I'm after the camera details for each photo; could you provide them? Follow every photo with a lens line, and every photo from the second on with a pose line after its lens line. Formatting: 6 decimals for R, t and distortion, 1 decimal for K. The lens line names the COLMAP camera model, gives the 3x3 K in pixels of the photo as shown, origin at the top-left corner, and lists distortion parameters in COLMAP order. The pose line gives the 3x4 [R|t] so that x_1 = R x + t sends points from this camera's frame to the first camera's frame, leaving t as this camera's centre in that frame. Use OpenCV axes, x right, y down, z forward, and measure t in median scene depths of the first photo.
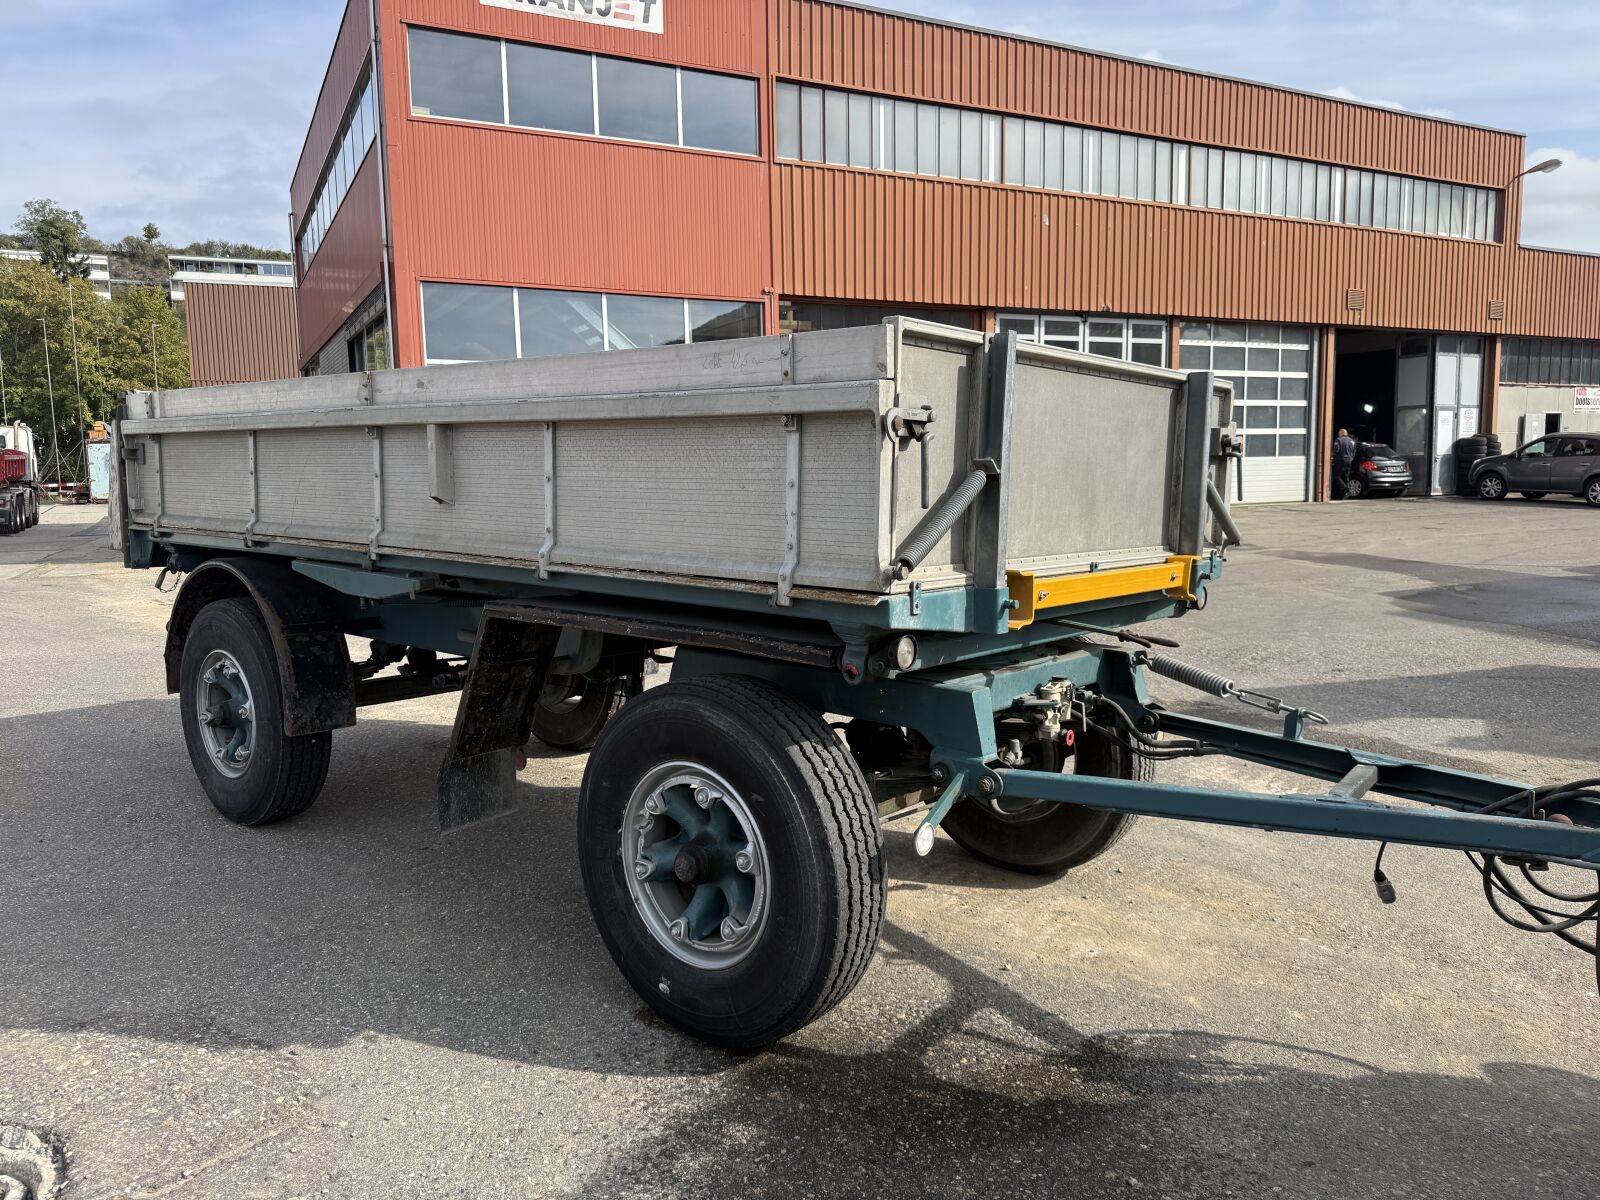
lens RADIAL K [[1130.1, 0, 796.4], [0, 1130.1, 606.9], [0, 0, 1]] dist [0.043674, -0.055043]
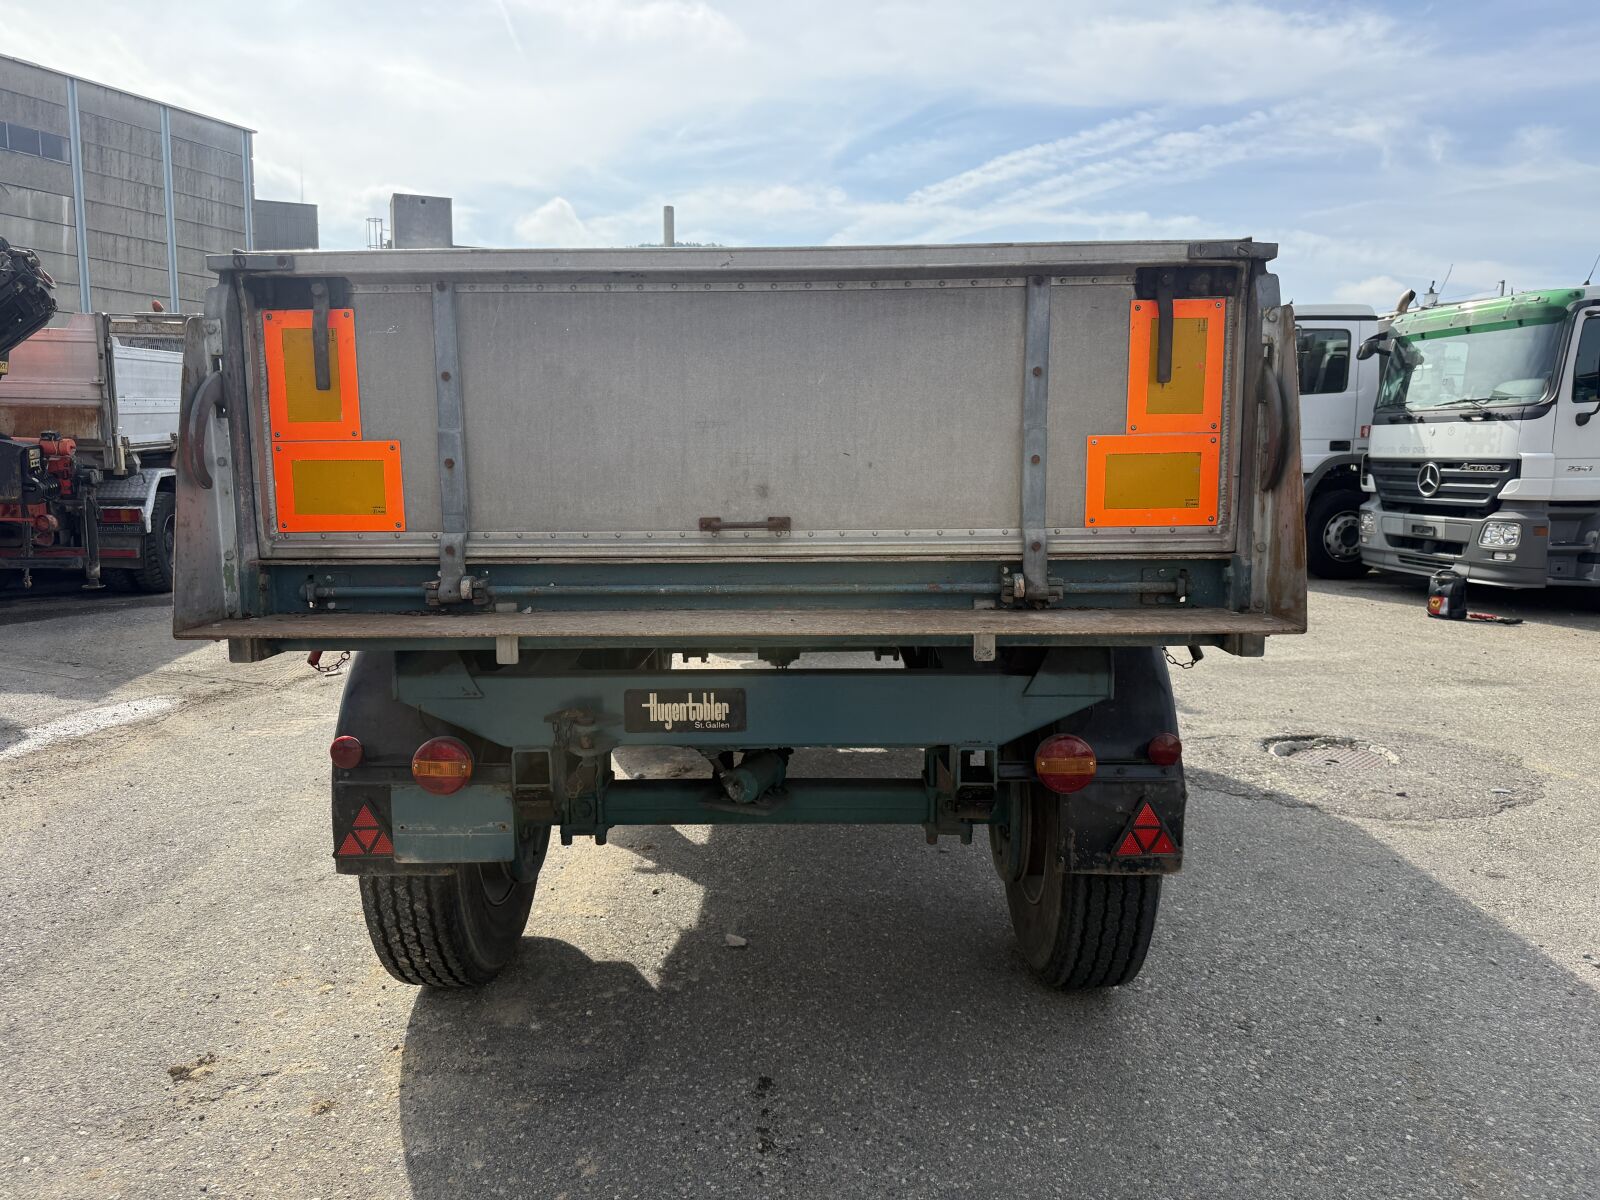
lens RADIAL K [[1130.1, 0, 801.3], [0, 1130.1, 599.3], [0, 0, 1]] dist [0.043674, -0.055043]
pose [[-0.642015, -0.101341, 0.759965, -0.223232], [0.091108, 0.974118, 0.206866, -0.044671], [-0.761259, 0.202050, -0.616166, 0.388623]]
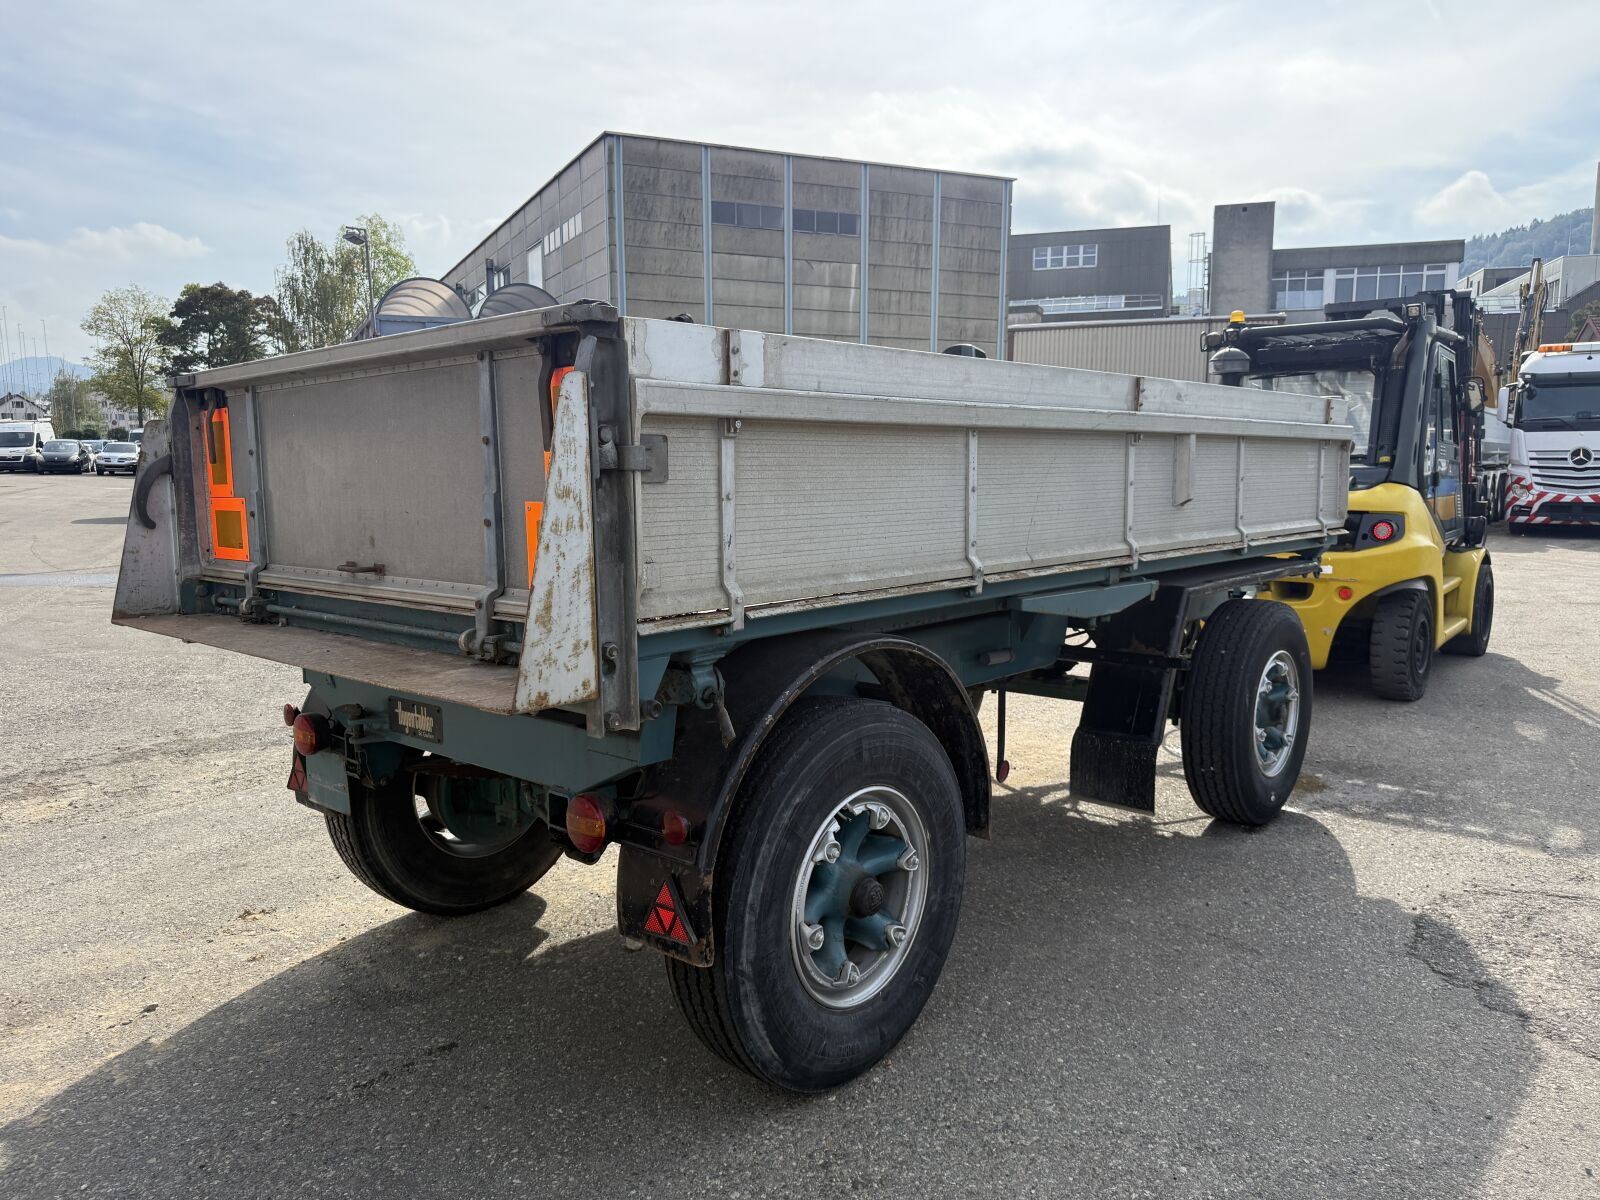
lens RADIAL K [[1130.1, 0, 801.9], [0, 1130.1, 615.8], [0, 0, 1]] dist [0.043674, -0.055043]
pose [[0.027055, -0.133030, 0.990743, -0.272397], [0.130796, 0.983056, 0.128426, -0.033252], [-0.991040, 0.126111, 0.043997, 0.252133]]
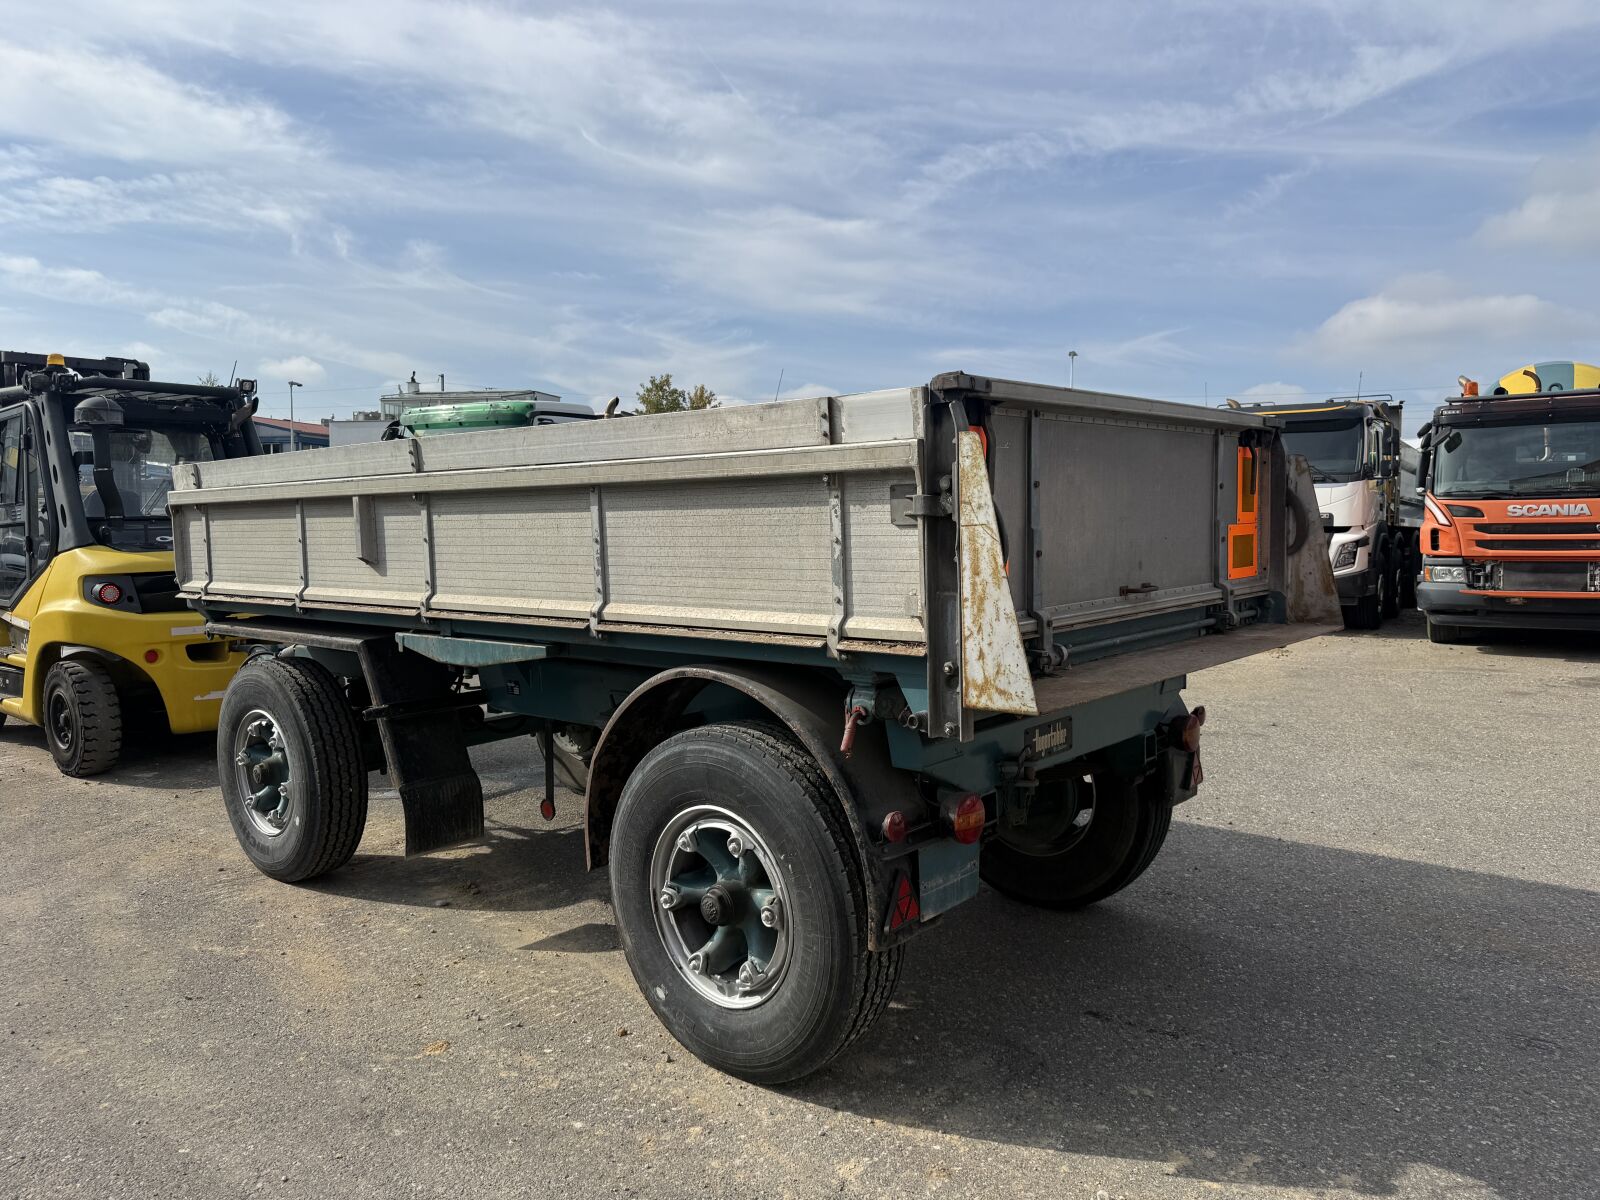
lens RADIAL K [[1130.1, 0, 805.6], [0, 1130.1, 591.4], [0, 0, 1]] dist [0.043674, -0.055043]
pose [[-0.999955, 0.009420, 0.000769, -0.073602], [0.009400, 0.982726, 0.184829, -0.060106], [0.000985, 0.184828, -0.982770, 0.486793]]
